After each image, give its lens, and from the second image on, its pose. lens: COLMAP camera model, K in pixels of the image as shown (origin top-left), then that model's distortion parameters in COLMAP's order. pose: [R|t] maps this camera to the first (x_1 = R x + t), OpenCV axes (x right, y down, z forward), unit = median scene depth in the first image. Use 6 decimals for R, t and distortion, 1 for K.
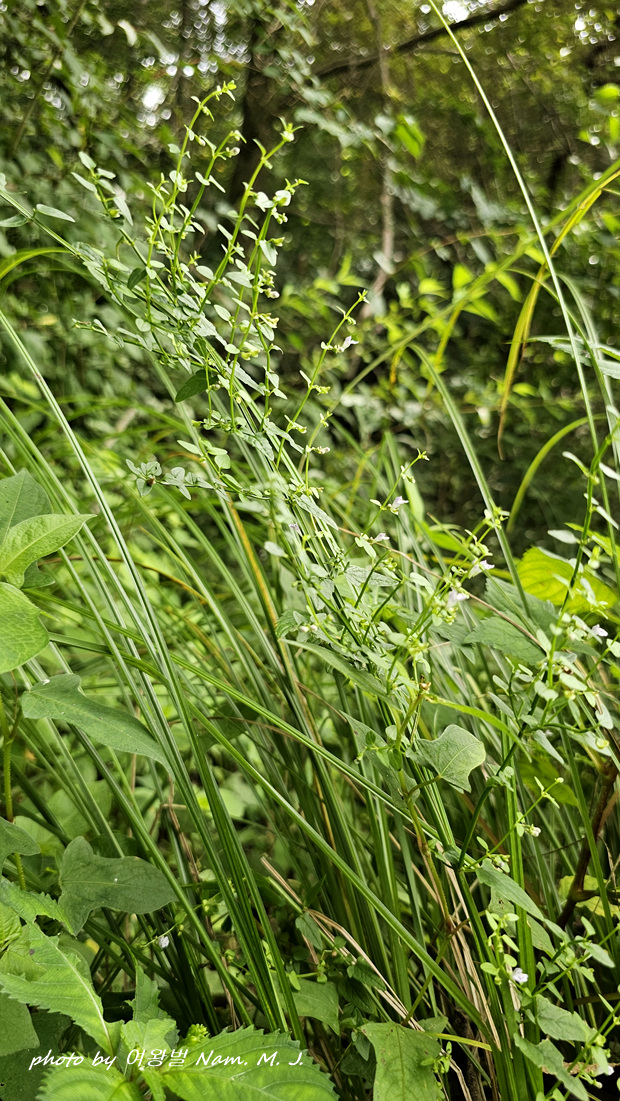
lens RADIAL K [[839.4, 0, 310.0], [0, 839.4, 550.5], [0, 0, 1]] dist [0.038984, -0.005018]
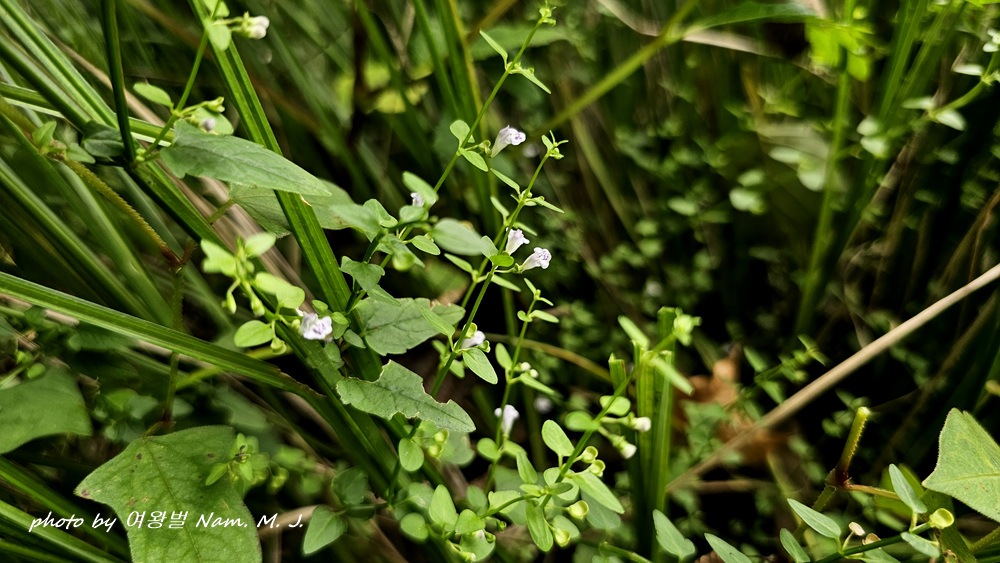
lens RADIAL K [[767.6, 0, 500.0], [0, 767.6, 281.5], [0, 0, 1]] dist [0.016062, 0.004074]
pose [[0.836136, -0.426264, 0.345219, 0.143052], [0.137593, 0.772230, 0.620265, 0.164380], [-0.530985, -0.471126, 0.704340, 0.476679]]
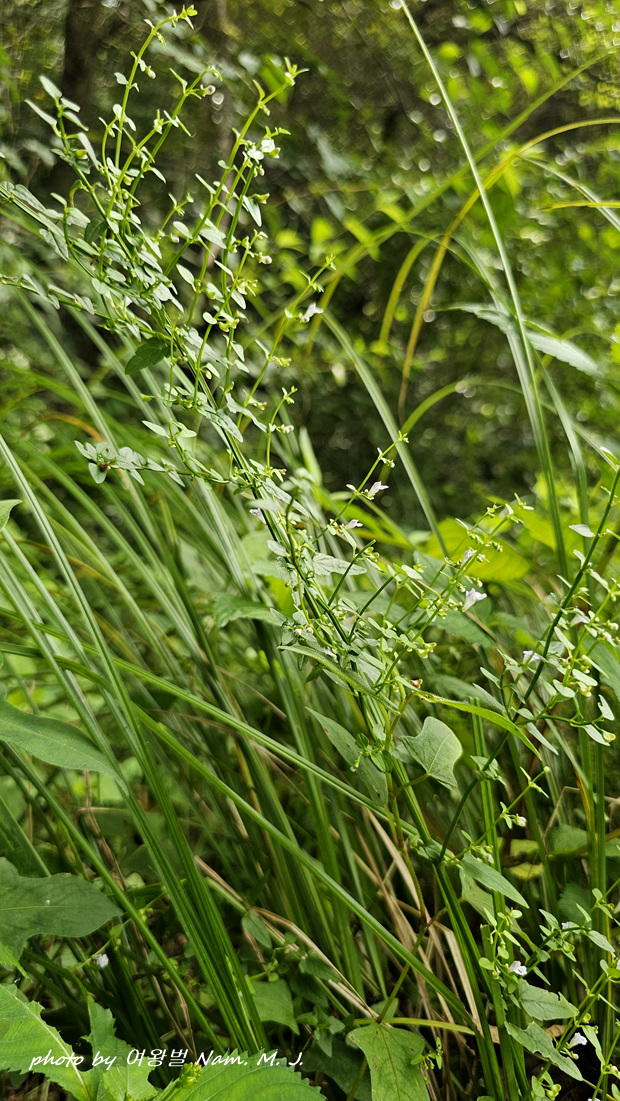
lens RADIAL K [[845.2, 0, 306.6], [0, 845.2, 547.3], [0, 0, 1]] dist [0.016062, 0.004074]
pose [[0.978778, -0.023574, 0.203562, -0.137712], [0.012856, 0.998468, 0.053816, -0.035442], [-0.204519, -0.050057, 0.977582, 0.076238]]
